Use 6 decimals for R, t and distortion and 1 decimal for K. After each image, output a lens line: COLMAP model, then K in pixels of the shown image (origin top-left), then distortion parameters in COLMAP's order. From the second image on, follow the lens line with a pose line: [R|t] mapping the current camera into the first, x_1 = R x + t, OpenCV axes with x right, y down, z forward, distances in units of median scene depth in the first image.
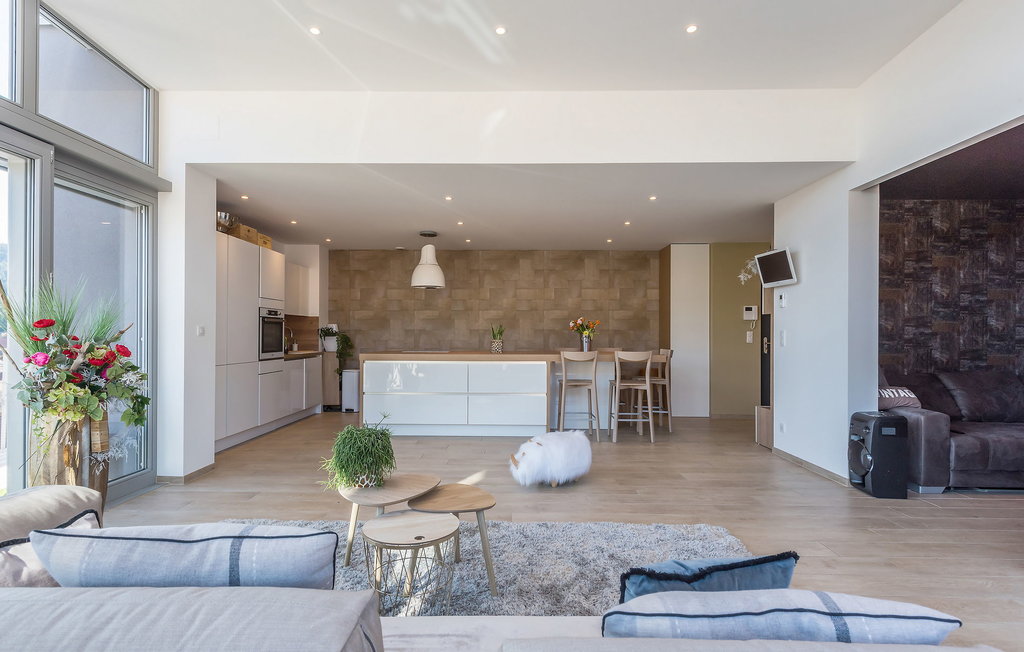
lens RADIAL K [[517.2, 0, 512.0], [0, 517.2, 326.0], [0, 0, 1]] dist [0.001182, -0.000049]
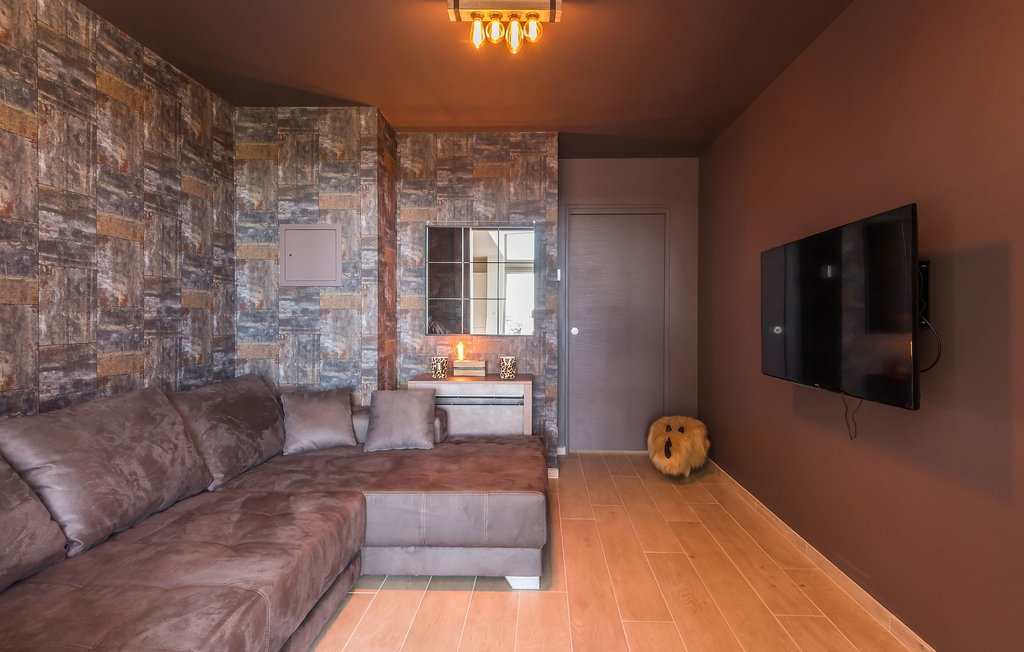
lens RADIAL K [[517.2, 0, 512.0], [0, 517.2, 326.0], [0, 0, 1]] dist [0.001182, -0.000049]
pose [[0.048511, -0.021325, 0.998595, 0.516103], [-0.017083, 0.999608, 0.022177, 0.014711], [-0.998677, -0.018135, 0.048128, 0.658324]]
